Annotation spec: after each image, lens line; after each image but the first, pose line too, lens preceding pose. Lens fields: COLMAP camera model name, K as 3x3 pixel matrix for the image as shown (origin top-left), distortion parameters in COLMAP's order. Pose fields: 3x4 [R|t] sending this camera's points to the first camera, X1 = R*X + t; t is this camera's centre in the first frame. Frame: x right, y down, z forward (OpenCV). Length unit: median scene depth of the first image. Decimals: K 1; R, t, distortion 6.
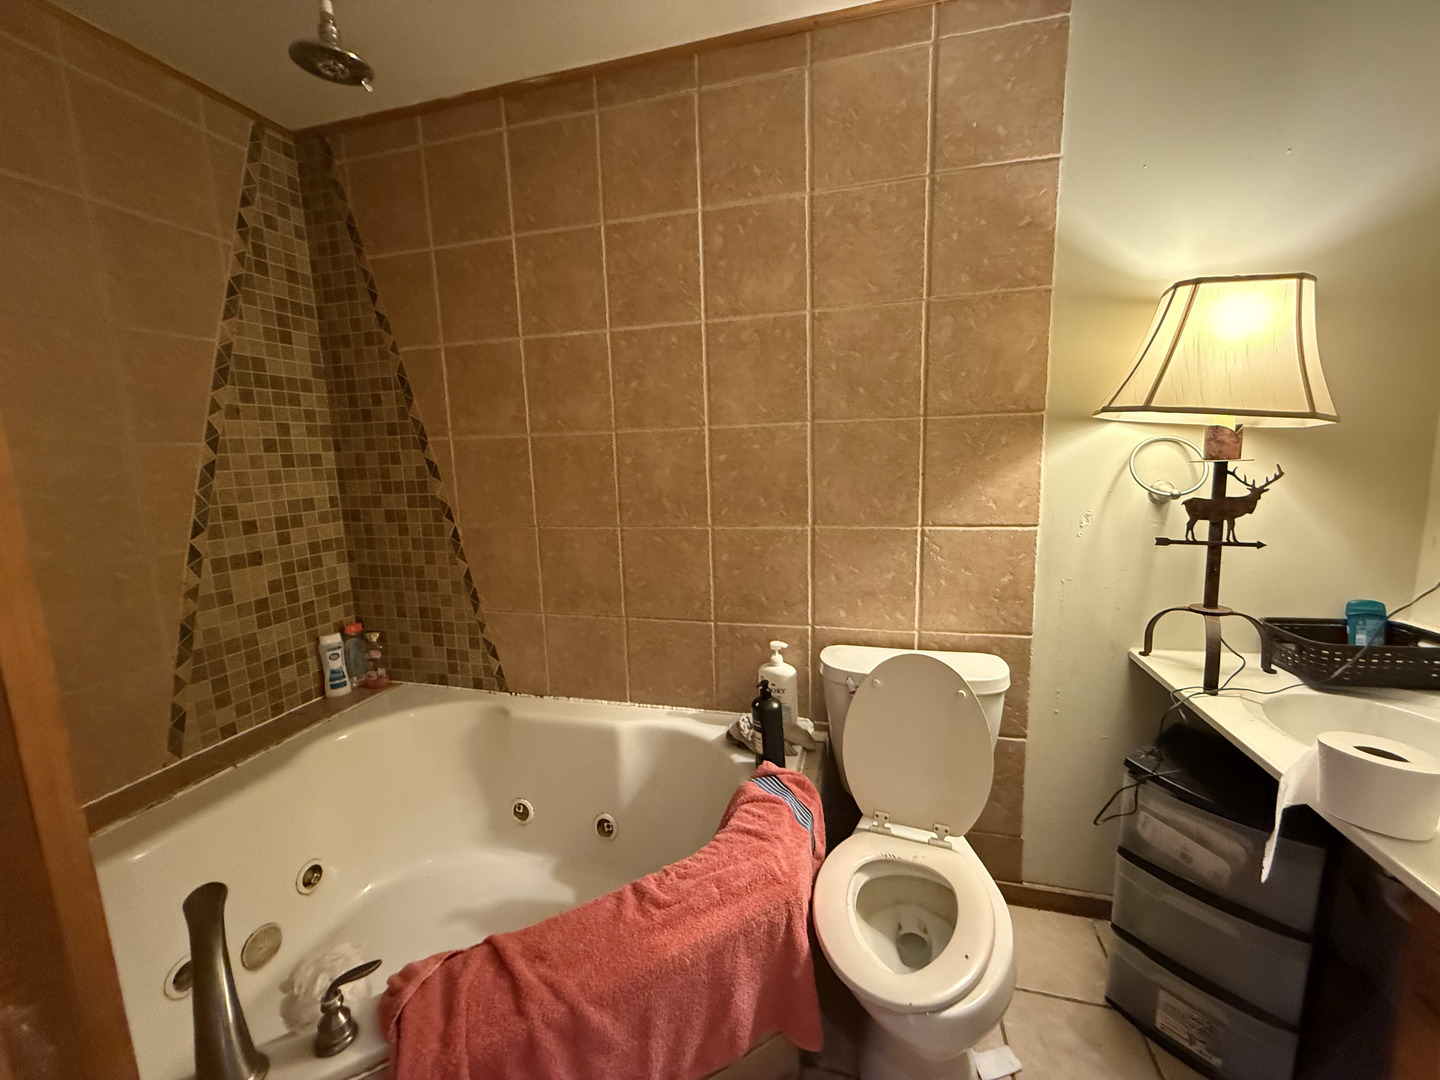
lens RADIAL K [[577.8, 0, 721.3], [0, 577.8, 537.5], [0, 0, 1]] dist [0.000870, 0.000532]
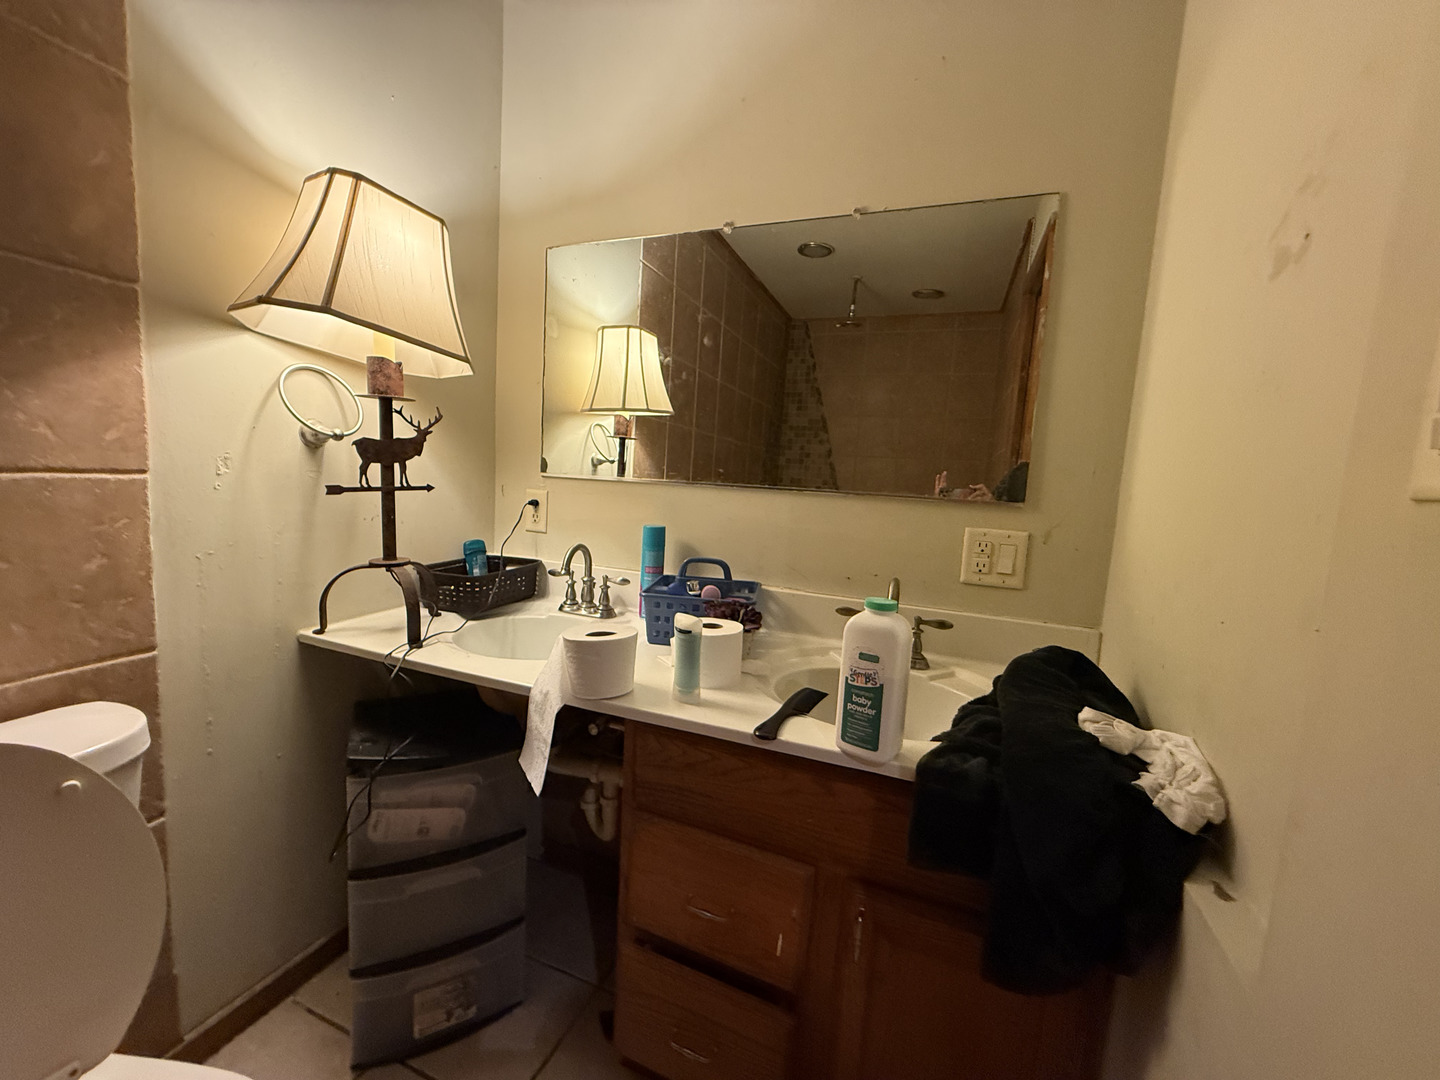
lens RADIAL K [[577.8, 0, 717.5], [0, 577.8, 539.5], [0, 0, 1]] dist [0.000870, 0.000532]
pose [[0.110323, -0.076107, 0.990978, -0.007251], [0.087776, 0.993914, 0.066560, 0.073747], [-0.990012, 0.079641, 0.116332, 0.374557]]
